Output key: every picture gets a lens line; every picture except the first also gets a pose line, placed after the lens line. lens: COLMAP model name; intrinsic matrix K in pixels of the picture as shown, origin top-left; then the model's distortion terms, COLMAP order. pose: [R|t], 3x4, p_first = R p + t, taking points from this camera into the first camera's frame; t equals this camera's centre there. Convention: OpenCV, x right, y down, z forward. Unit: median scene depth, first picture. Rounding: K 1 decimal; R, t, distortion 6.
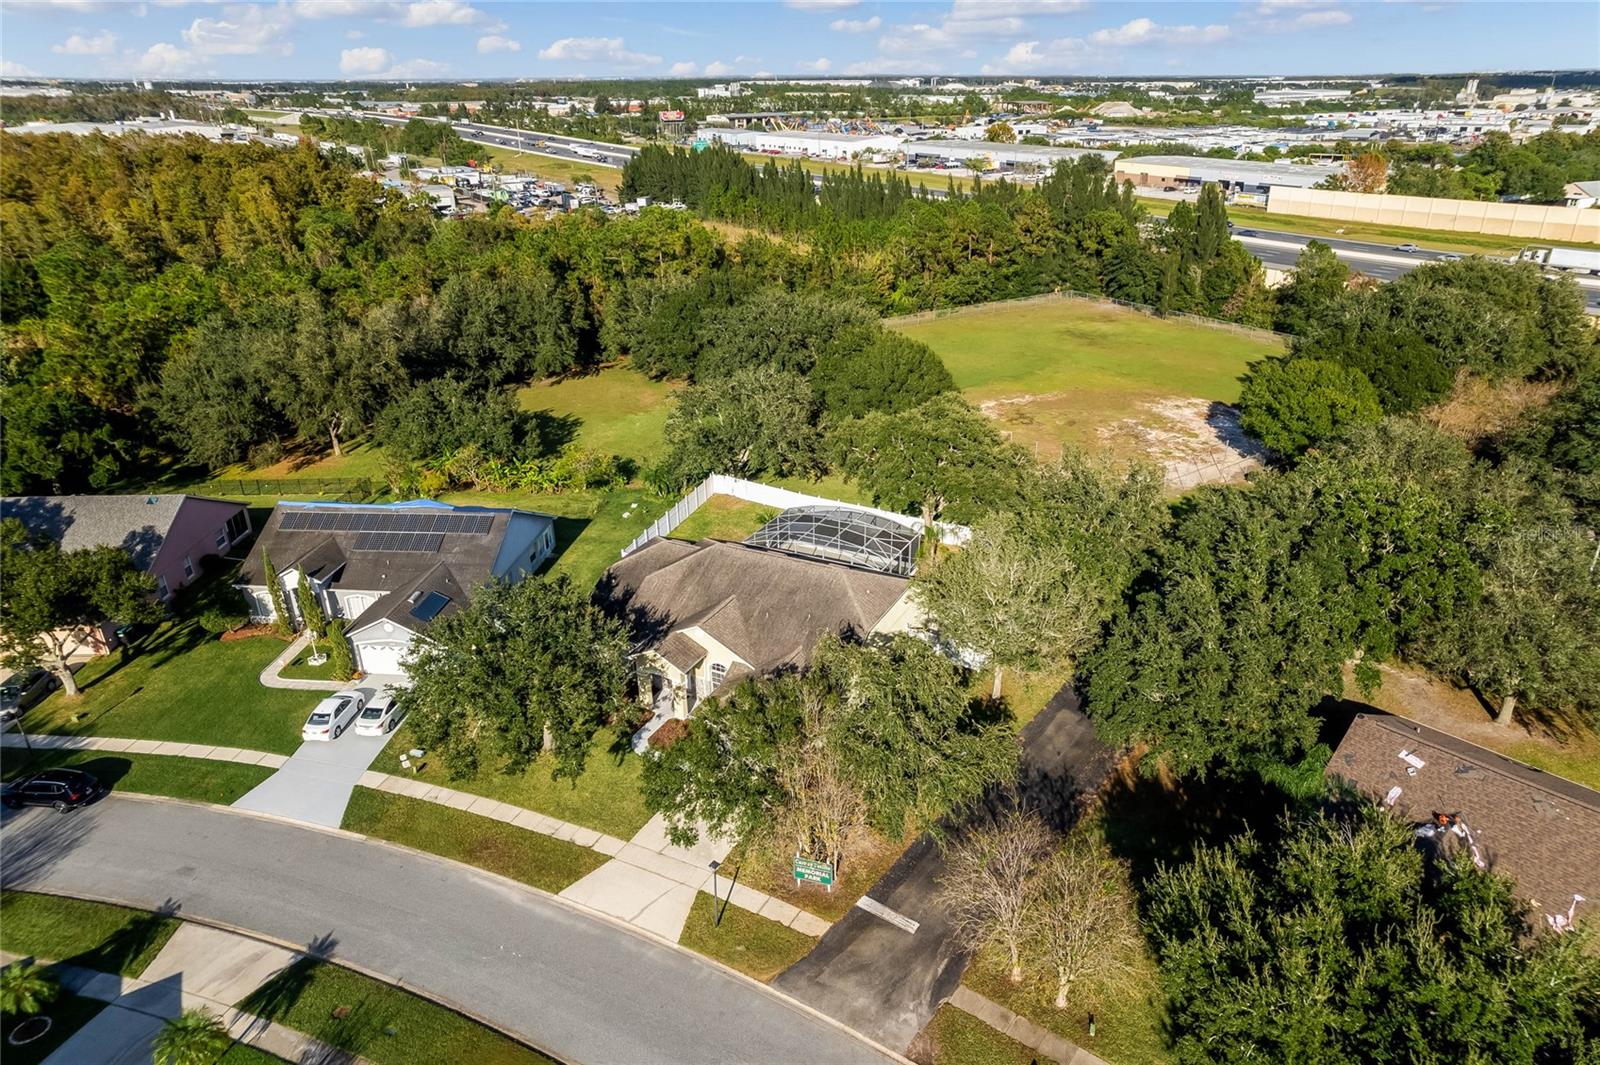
lens RADIAL K [[994.3, 0, 807.9], [0, 994.3, 527.4], [0, 0, 1]] dist [-0.056765, 0.064648]
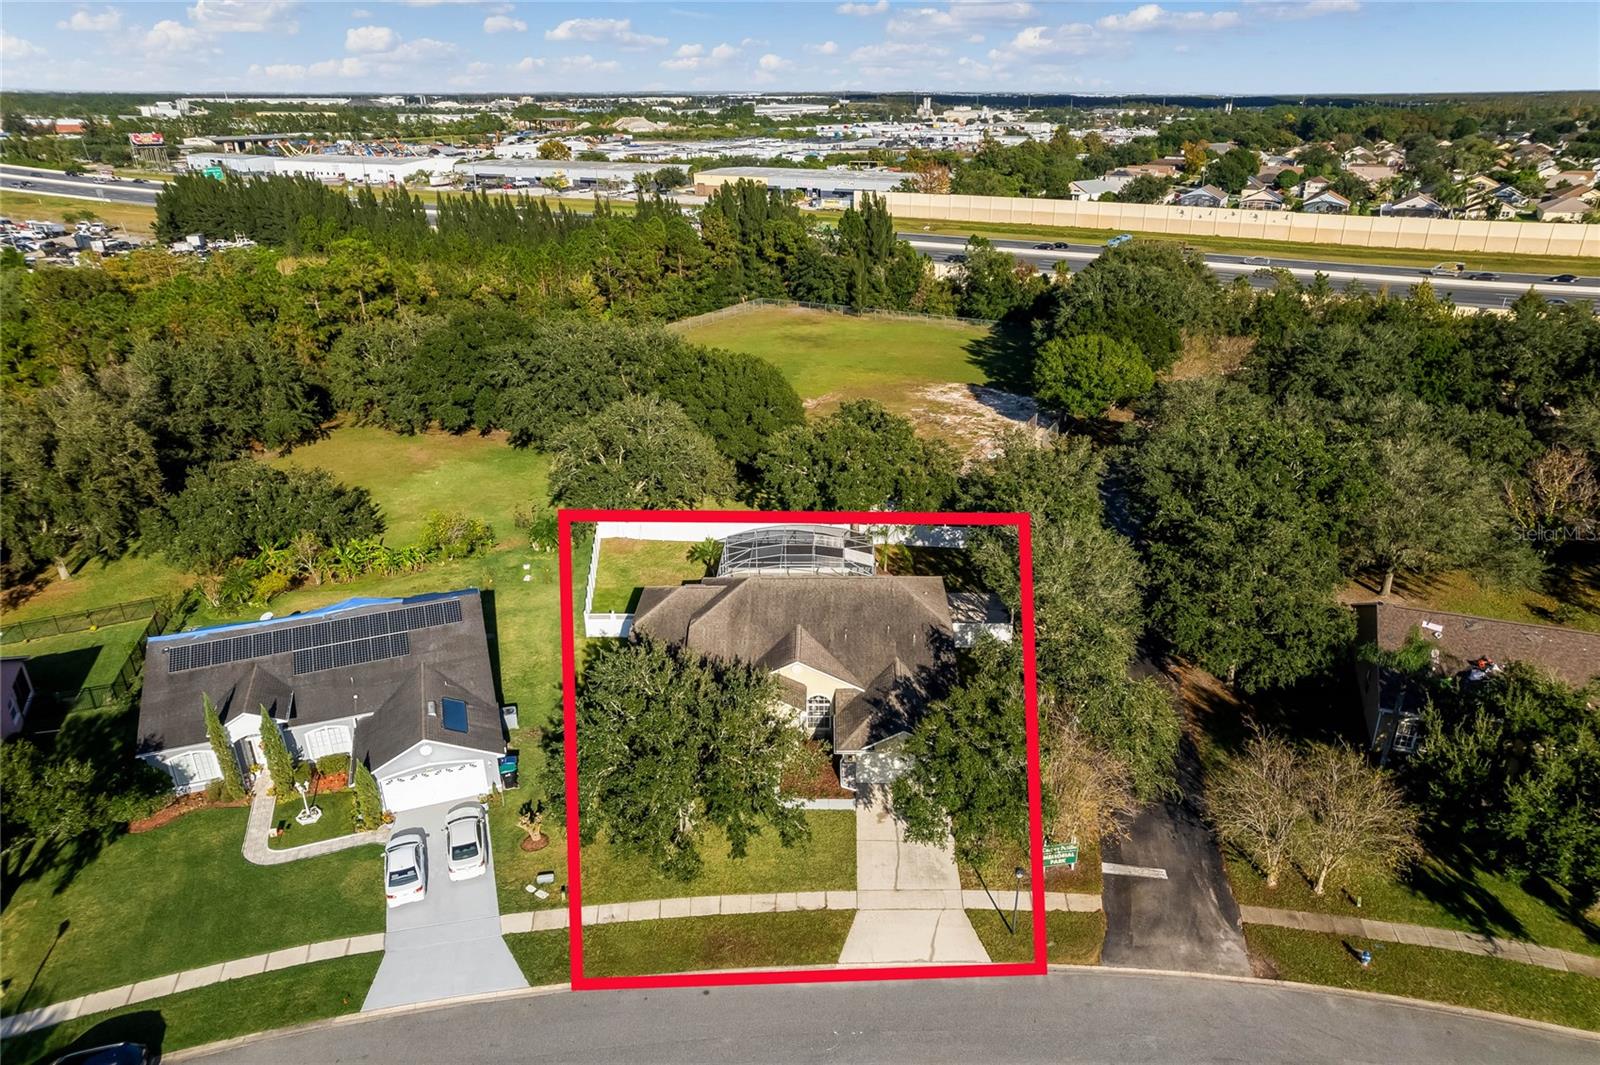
lens RADIAL K [[1009.1, 0, 800.0], [0, 1009.1, 532.5], [0, 0, 1]] dist [-0.055587, 0.064929]
pose [[0.901519, -0.171086, 0.397484, -0.164677], [0.177227, 0.983934, 0.021545, -0.015177], [-0.394784, 0.051022, 0.917356, 0.034700]]
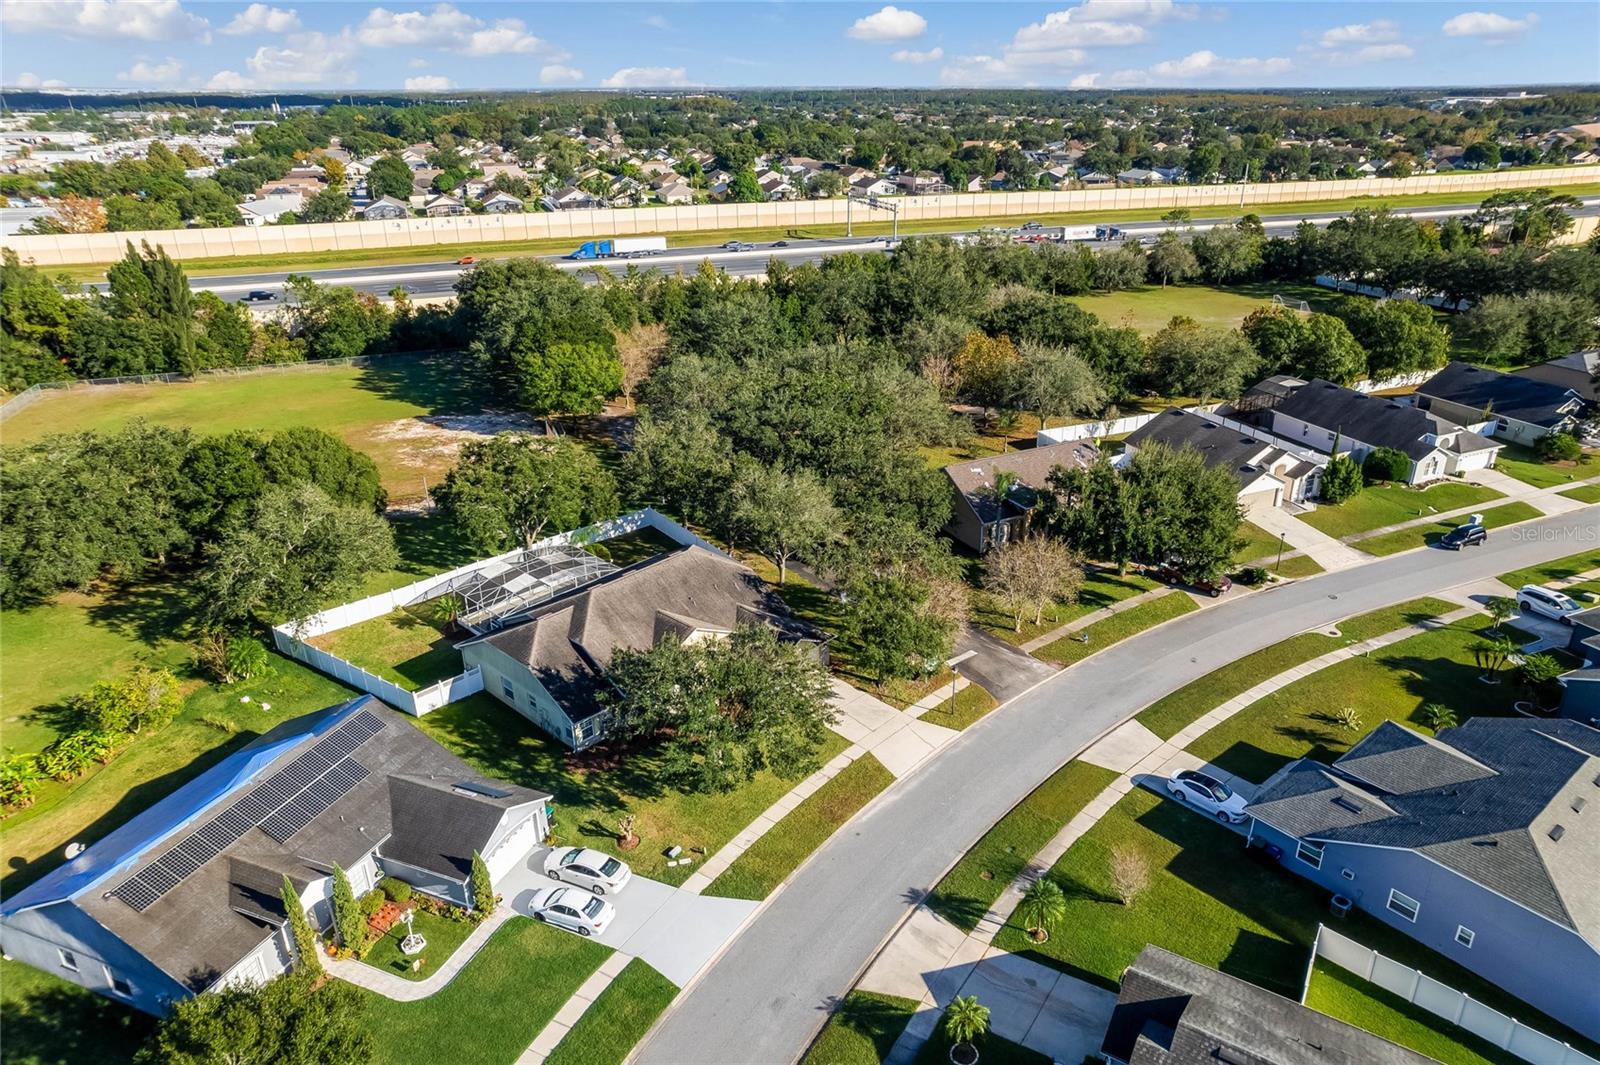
lens RADIAL K [[1059.4, 0, 800.0], [0, 1059.4, 532.5], [0, 0, 1]] dist [-0.064017, 0.075460]
pose [[0.287784, -0.373935, 0.881676, -0.395346], [0.402893, 0.882464, 0.242763, -0.088497], [-0.868825, 0.285358, 0.404615, 0.123538]]
